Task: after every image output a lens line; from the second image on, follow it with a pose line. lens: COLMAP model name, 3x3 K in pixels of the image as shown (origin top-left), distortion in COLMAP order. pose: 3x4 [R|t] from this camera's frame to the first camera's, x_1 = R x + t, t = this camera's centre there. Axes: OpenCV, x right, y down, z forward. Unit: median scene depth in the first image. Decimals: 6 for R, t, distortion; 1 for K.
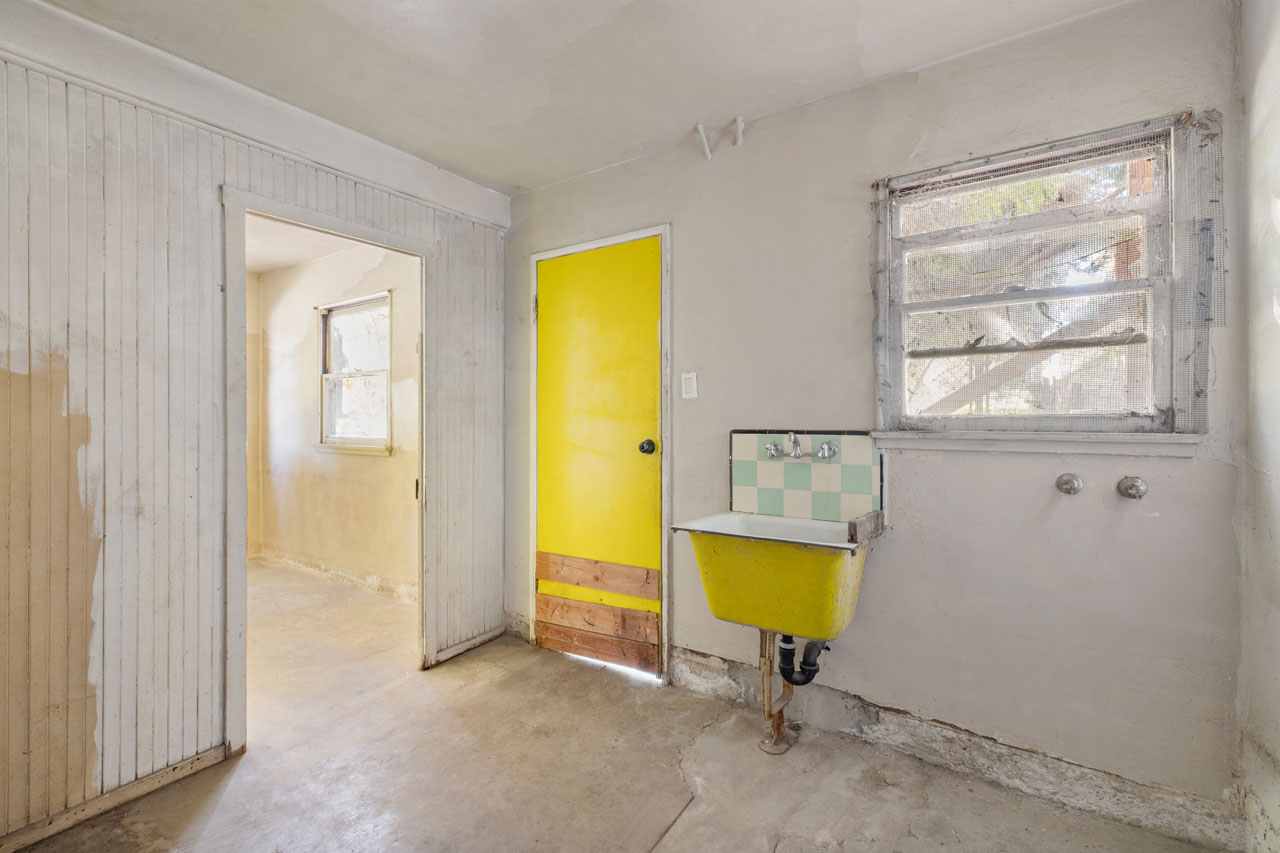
lens RADIAL K [[548.3, 0, 641.2], [0, 548.3, 420.6], [0, 0, 1]] dist [0.002392, -0.000319]
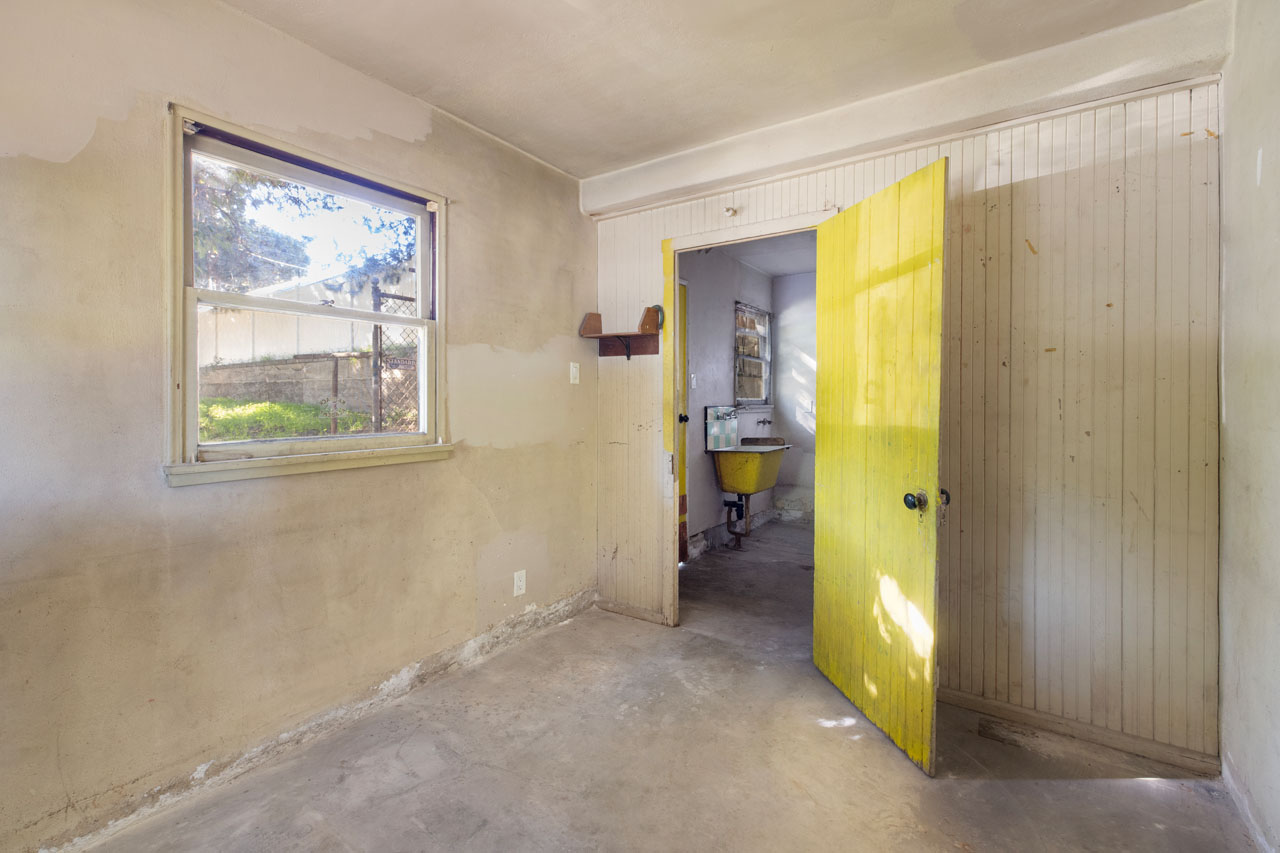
lens RADIAL K [[548.3, 0, 637.2], [0, 548.3, 402.7], [0, 0, 1]] dist [0.002392, -0.000319]
pose [[0.032227, -0.008301, 0.999446, -1.428994], [-0.001218, 0.999964, 0.008344, -0.008664], [-0.999480, -0.001487, 0.032216, 0.986465]]
